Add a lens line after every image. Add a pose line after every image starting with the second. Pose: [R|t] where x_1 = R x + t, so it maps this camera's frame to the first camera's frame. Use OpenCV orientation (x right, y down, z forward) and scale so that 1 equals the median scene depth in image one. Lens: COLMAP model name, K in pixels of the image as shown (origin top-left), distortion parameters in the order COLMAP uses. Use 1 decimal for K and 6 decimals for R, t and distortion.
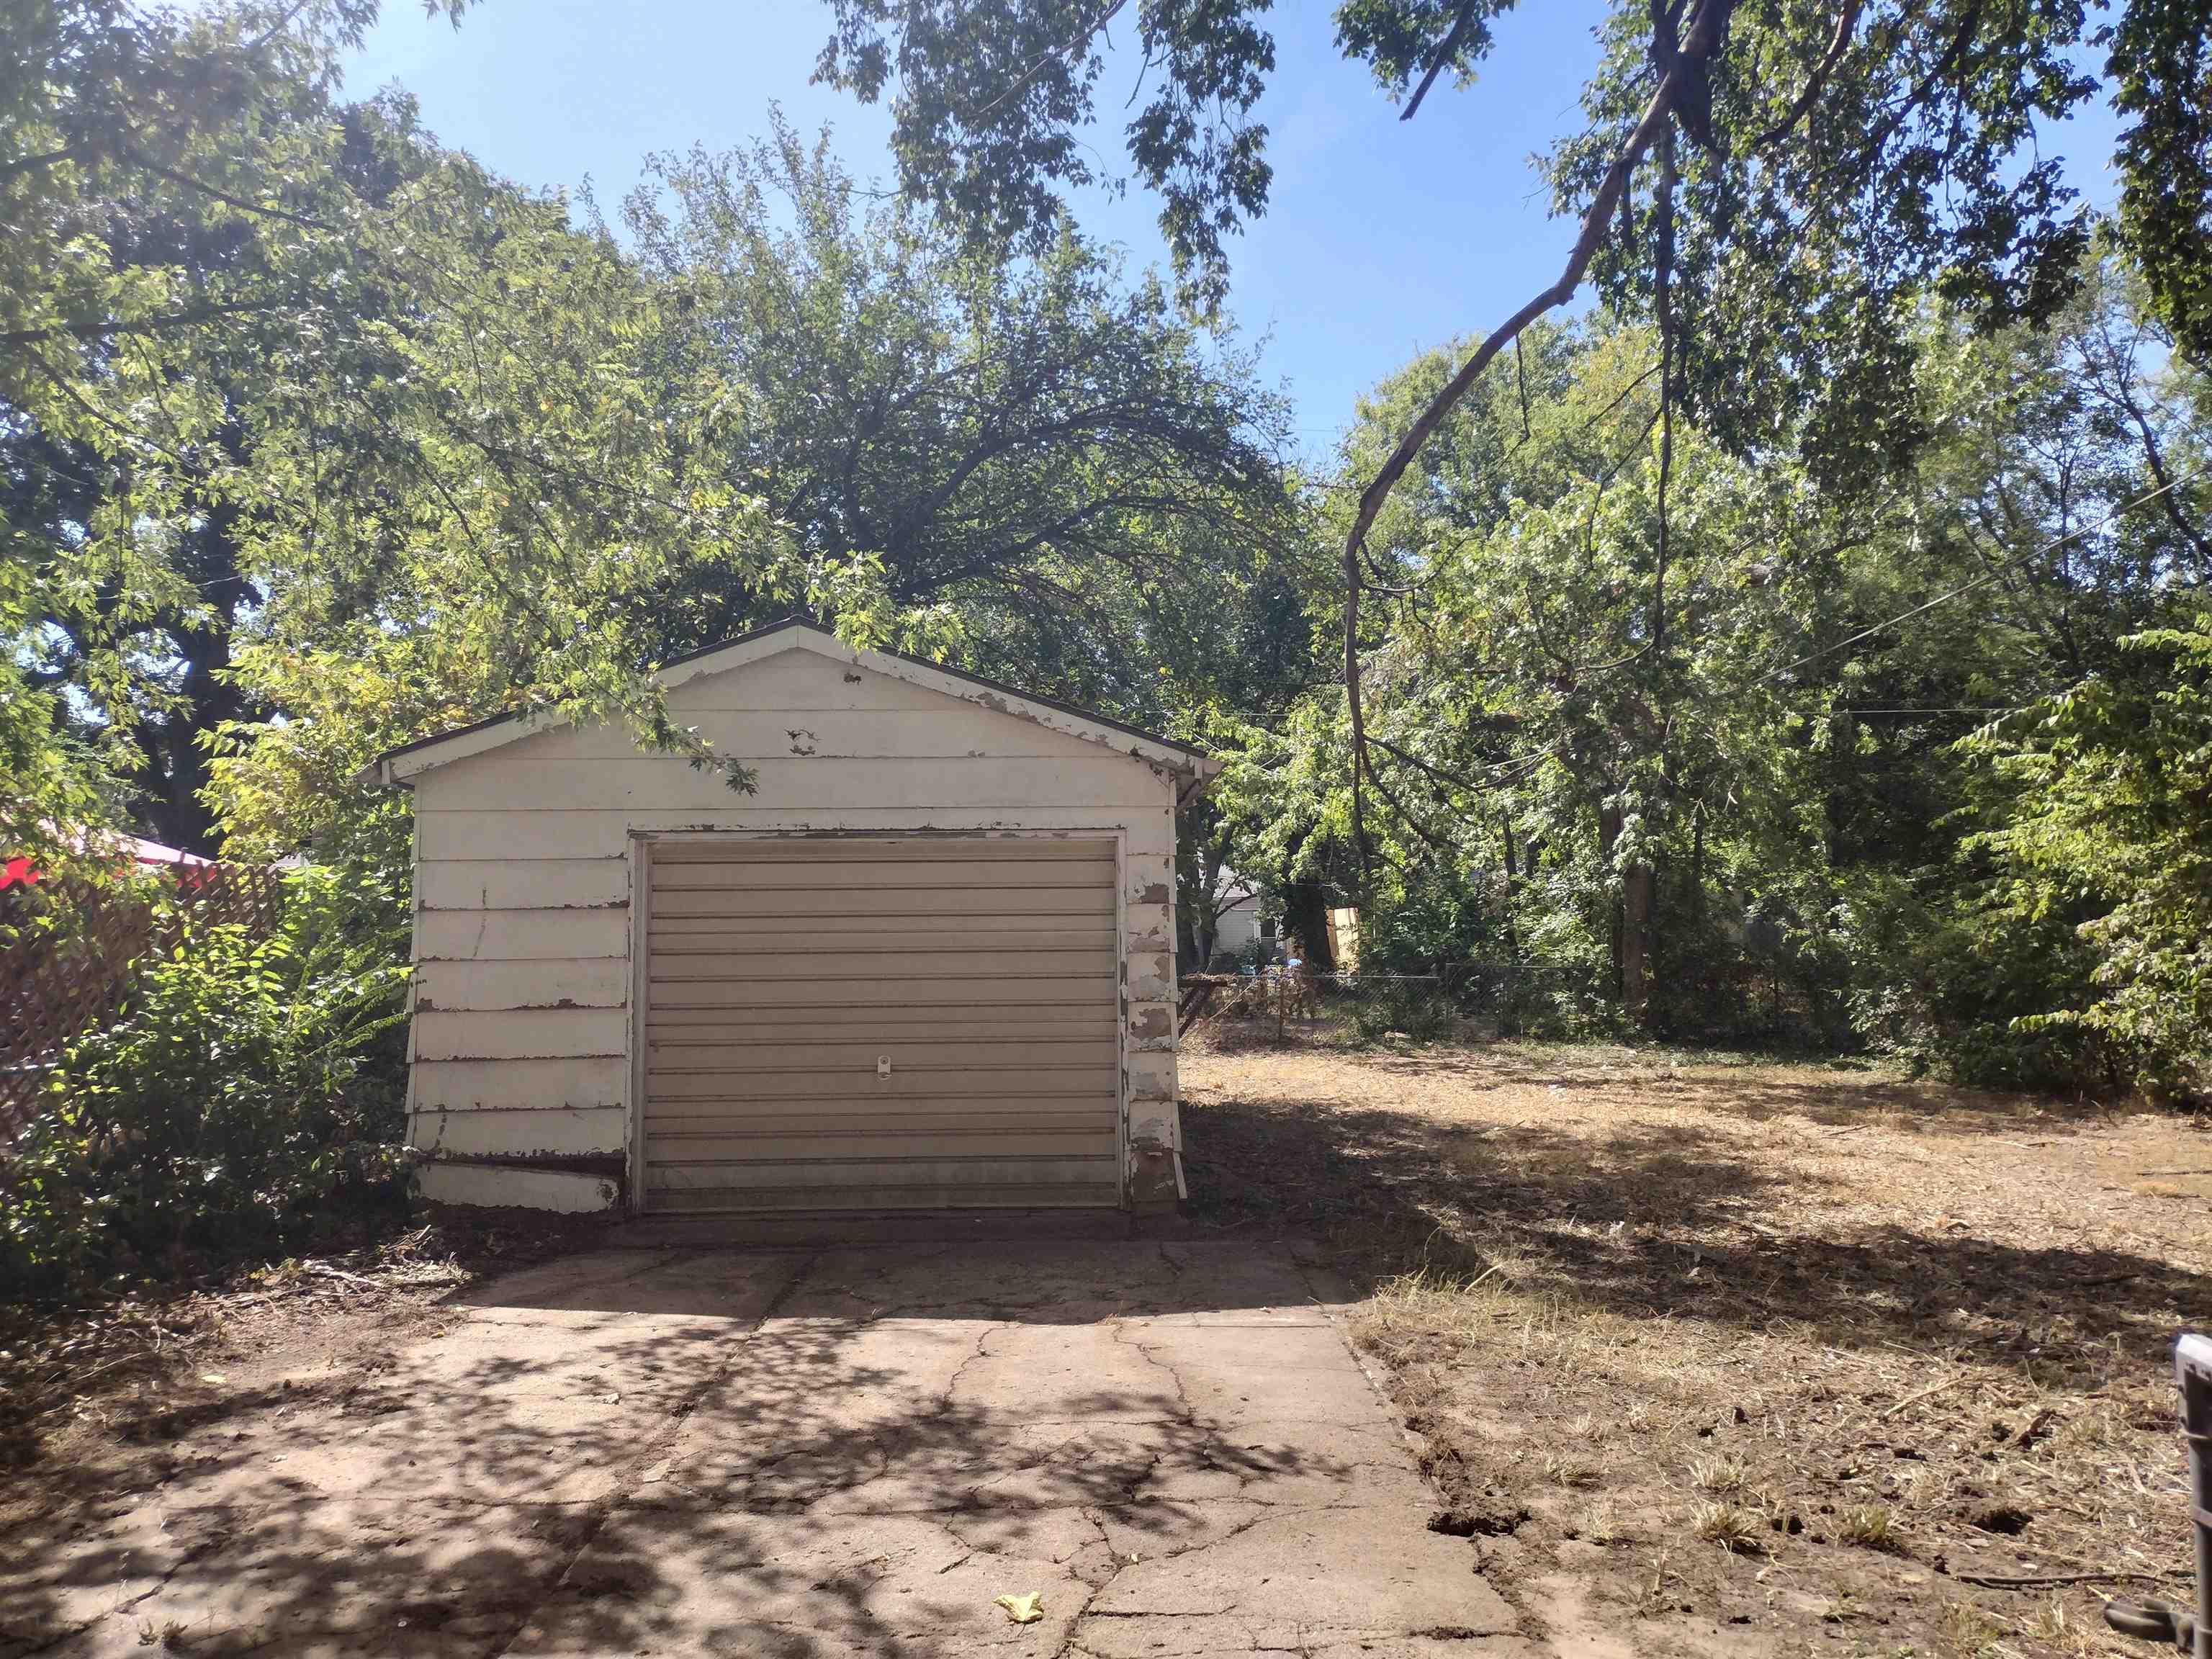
lens RADIAL K [[1676.0, 0, 1107.7], [0, 1676.0, 825.2], [0, 0, 1]] dist [0.100154, -0.185219]
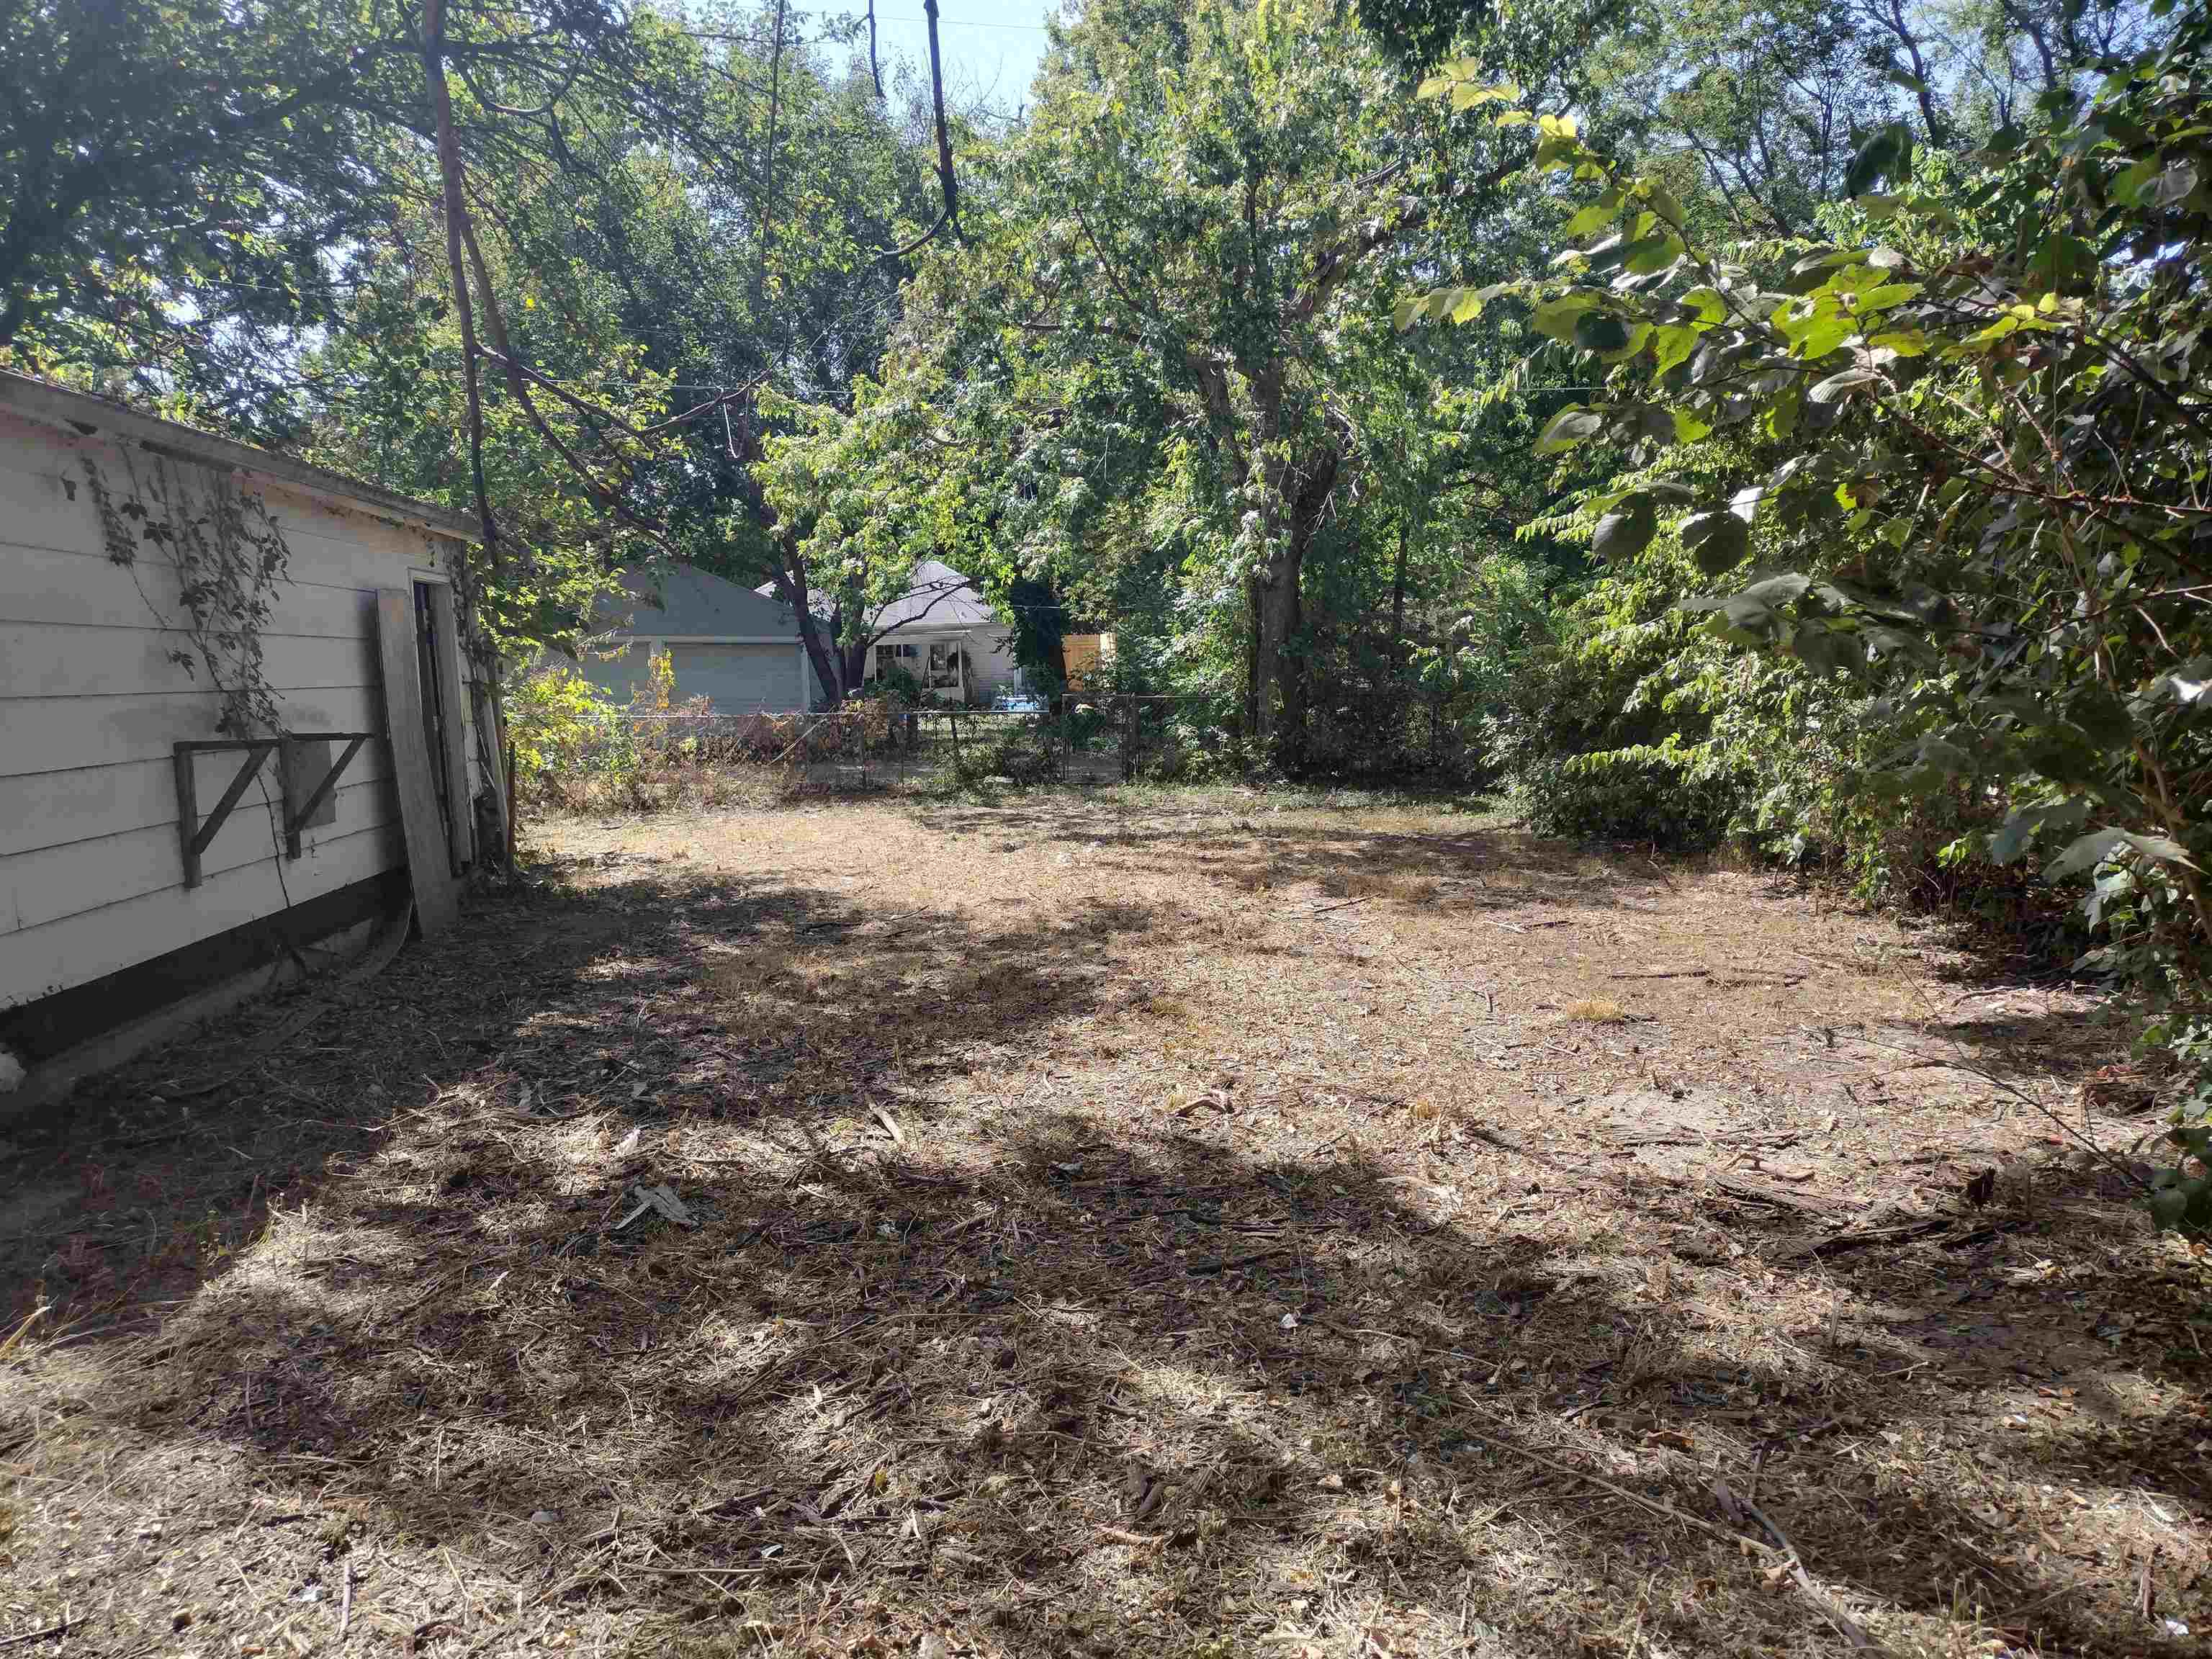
lens RADIAL K [[1676.0, 0, 1107.7], [0, 1676.0, 825.2], [0, 0, 1]] dist [0.100154, -0.185219]
pose [[0.996881, -0.022711, 0.075584, 0.163673], [0.010283, 0.986913, 0.160923, 0.011429], [-0.078249, -0.159644, 0.984068, 0.156468]]
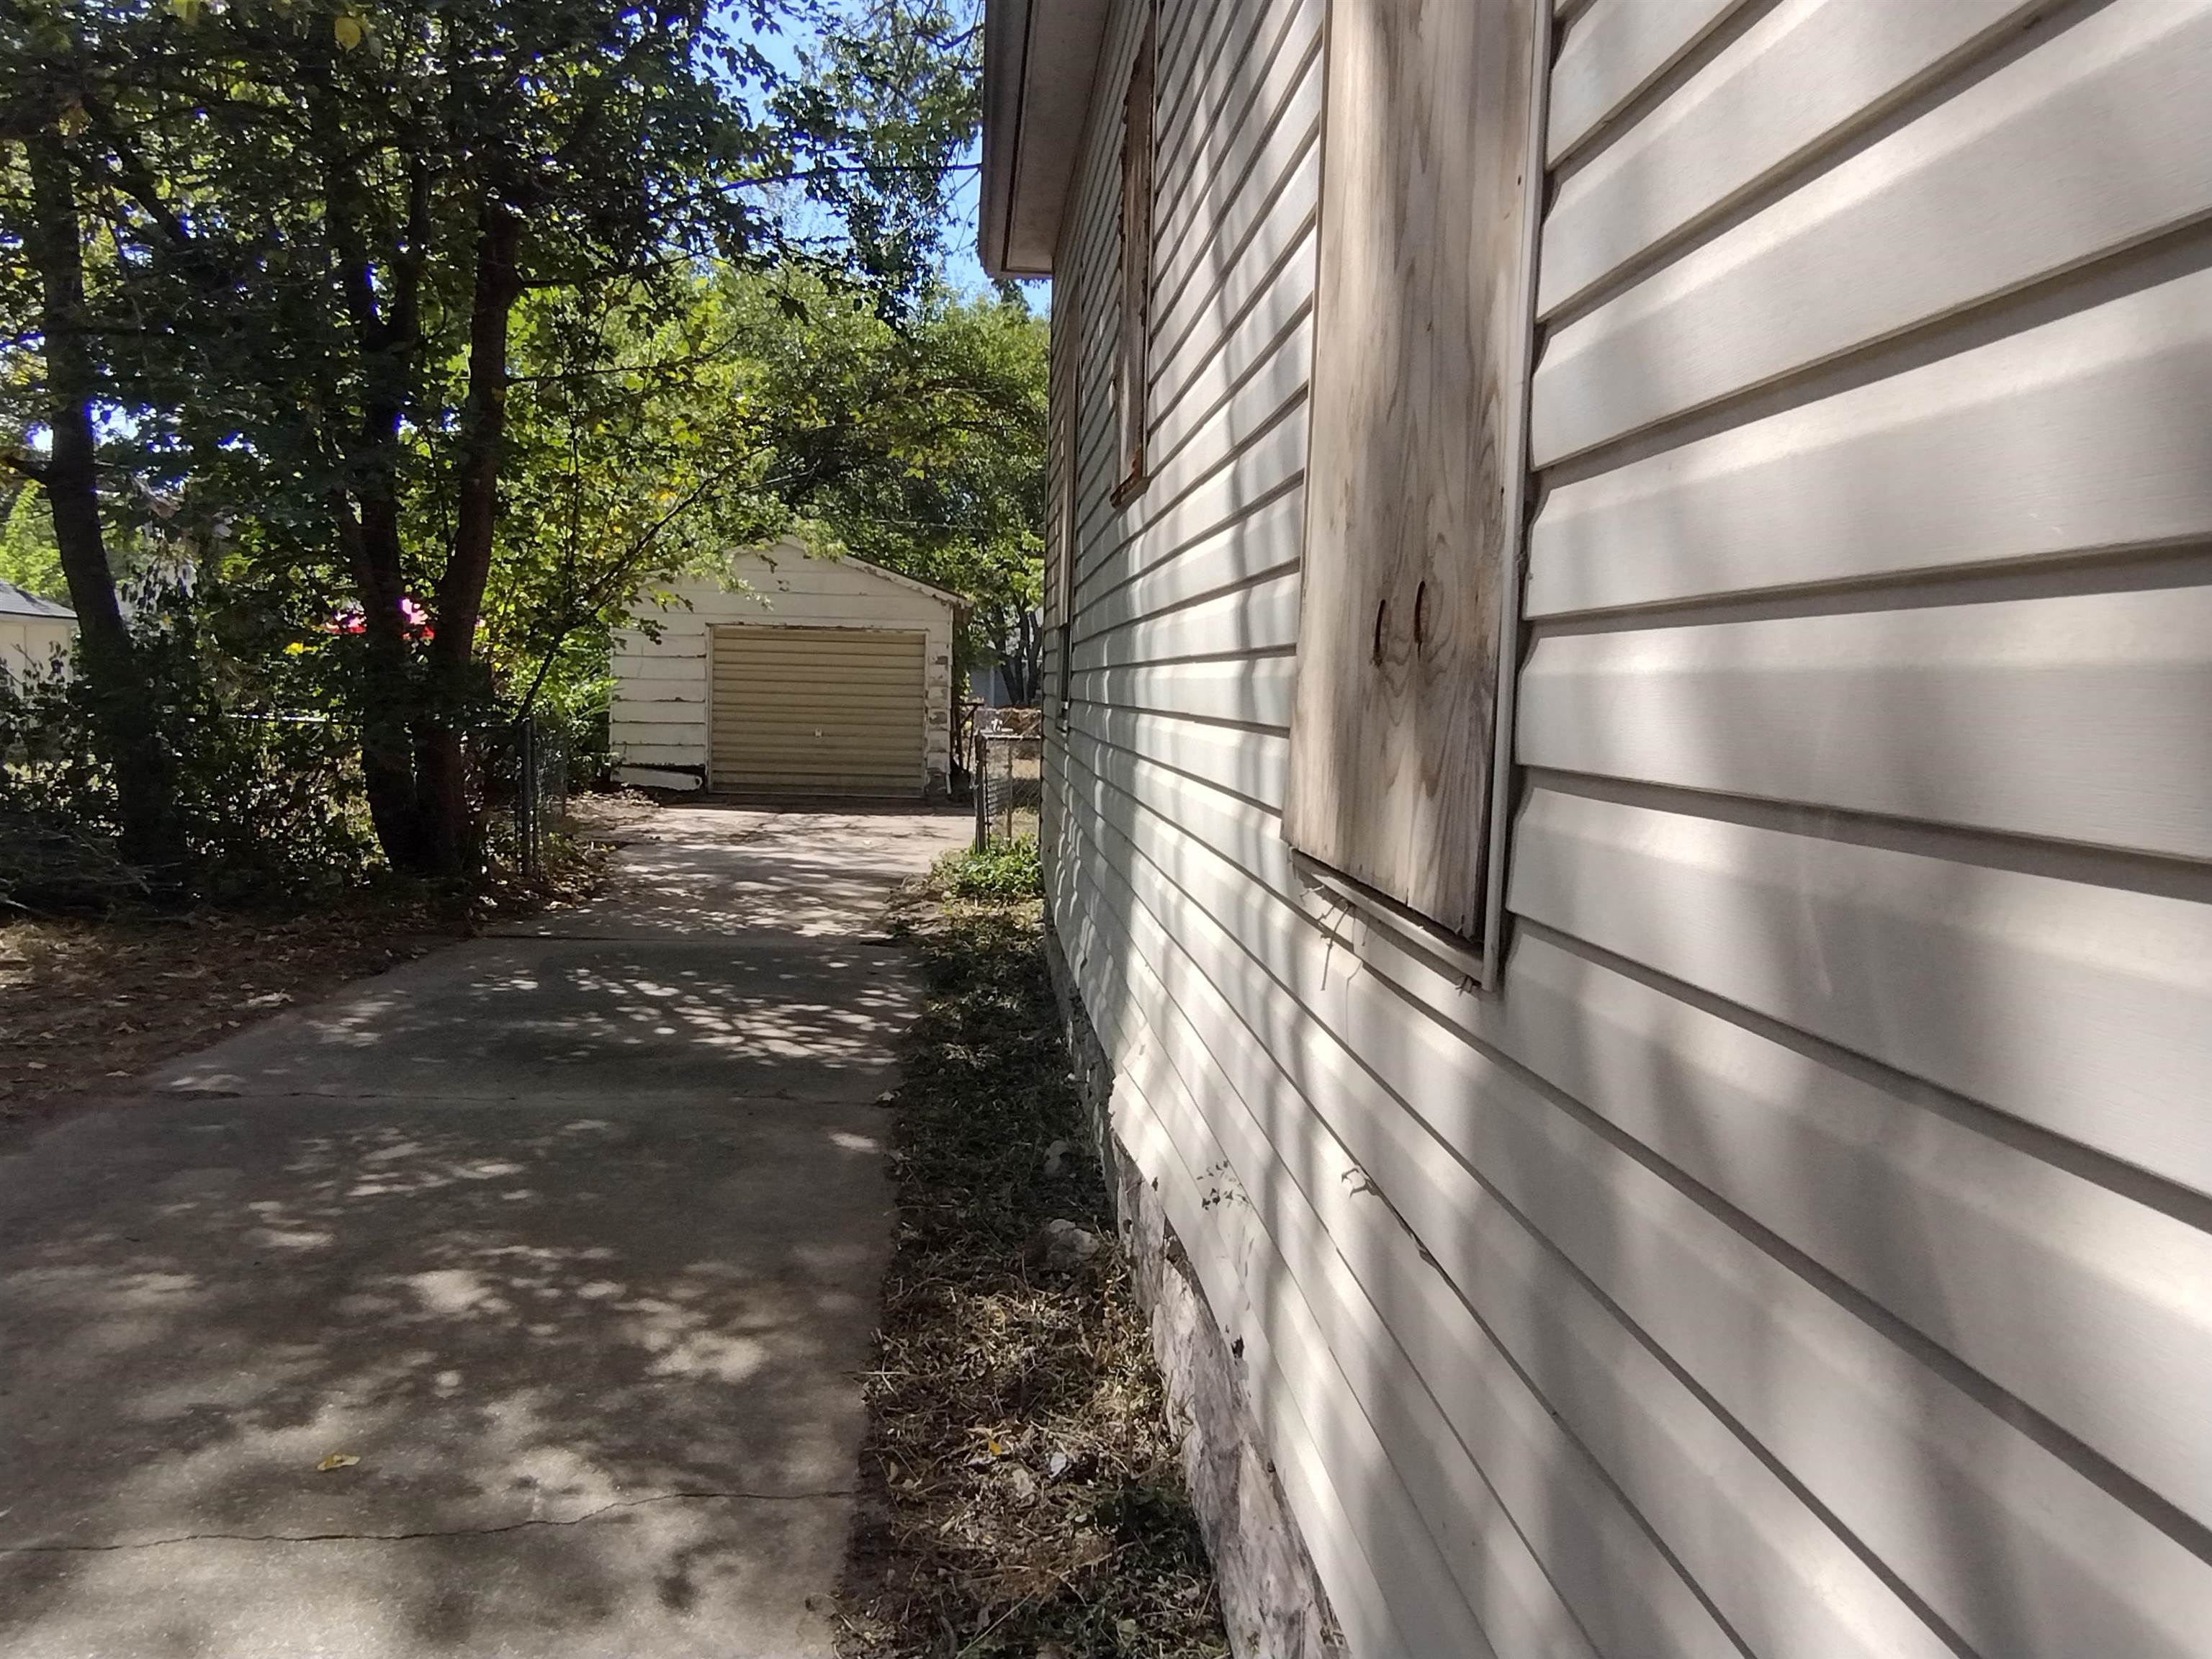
lens RADIAL K [[1626.6, 0, 1106.0], [0, 1626.6, 829.5], [0, 0, 1]] dist [-0.016205, -0.001058]
pose [[0.999011, 0.033779, 0.028906, 0.192675], [-0.037150, 0.991416, 0.125360, -0.015026], [-0.024423, -0.126310, 0.991690, -1.182940]]
